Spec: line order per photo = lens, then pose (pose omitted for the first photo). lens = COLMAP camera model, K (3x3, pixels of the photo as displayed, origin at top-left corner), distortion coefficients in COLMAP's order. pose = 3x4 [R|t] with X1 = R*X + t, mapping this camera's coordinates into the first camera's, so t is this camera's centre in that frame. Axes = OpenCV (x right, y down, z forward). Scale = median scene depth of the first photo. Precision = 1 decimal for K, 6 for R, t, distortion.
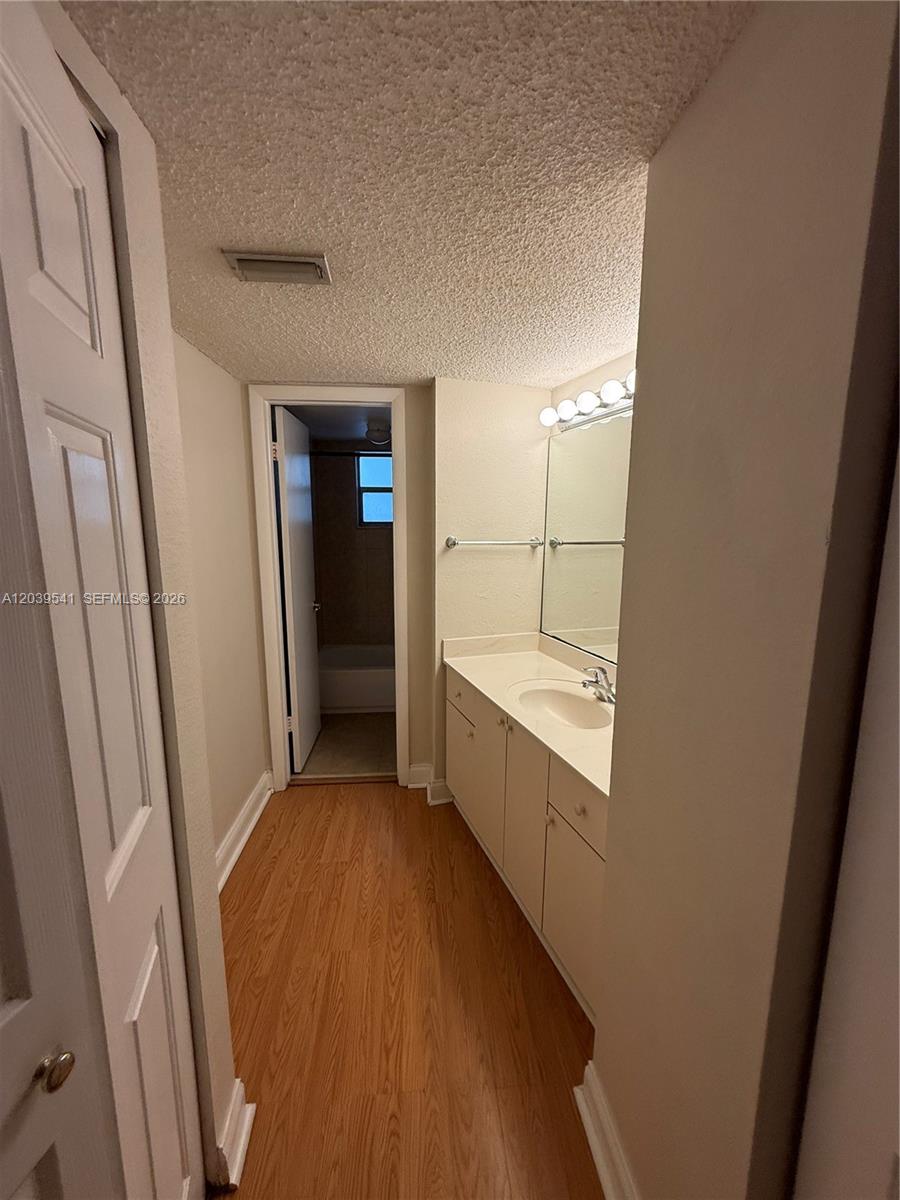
lens RADIAL K [[485.4, 0, 450.0], [0, 485.4, 600.0], [0, 0, 1]] dist [0.000274, 0.006107]
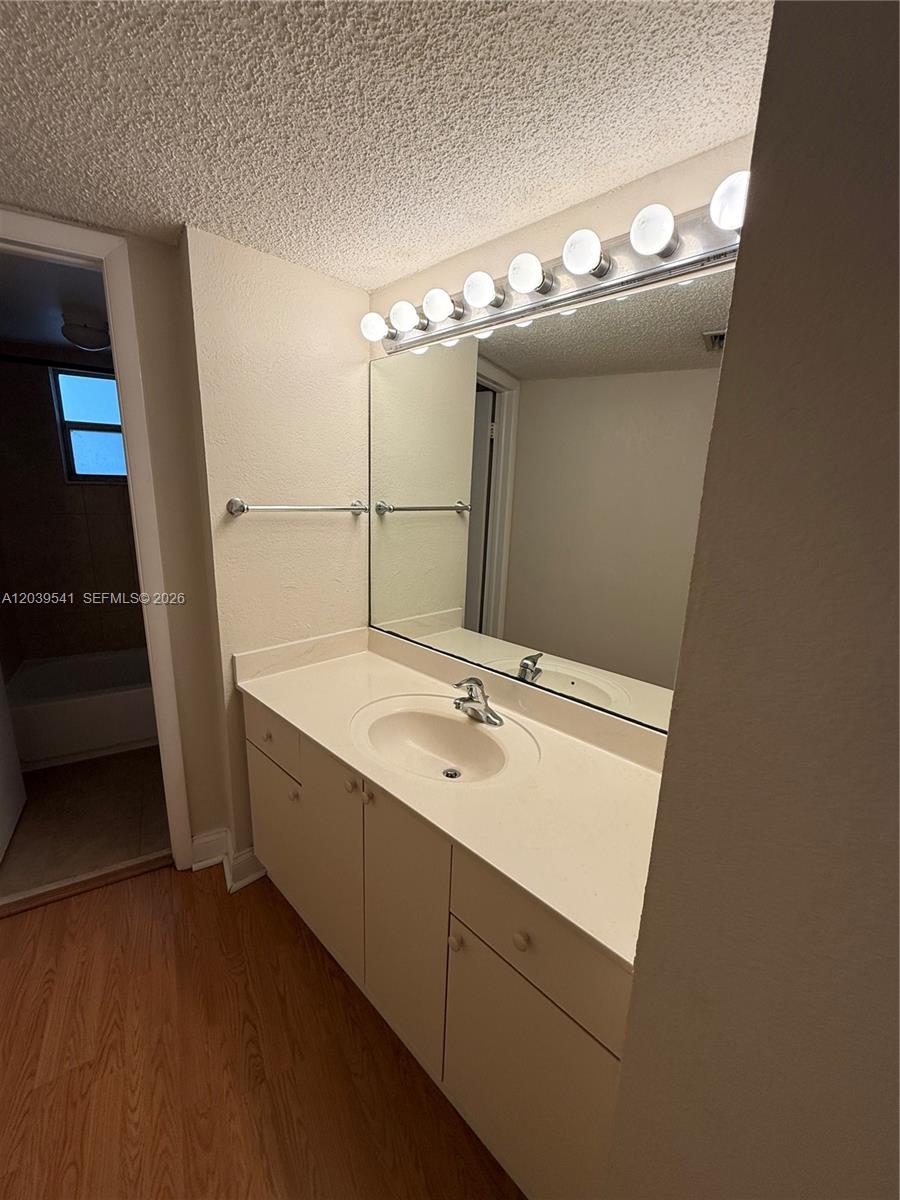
lens RADIAL K [[486.4, 0, 446.5], [0, 486.4, 602.2], [0, 0, 1]] dist [0.002535, 0.000216]
pose [[0.900437, -0.078155, 0.427907, -0.031259], [0.044810, 0.995159, 0.087467, -0.035147], [-0.432672, -0.059584, 0.899580, 0.273999]]
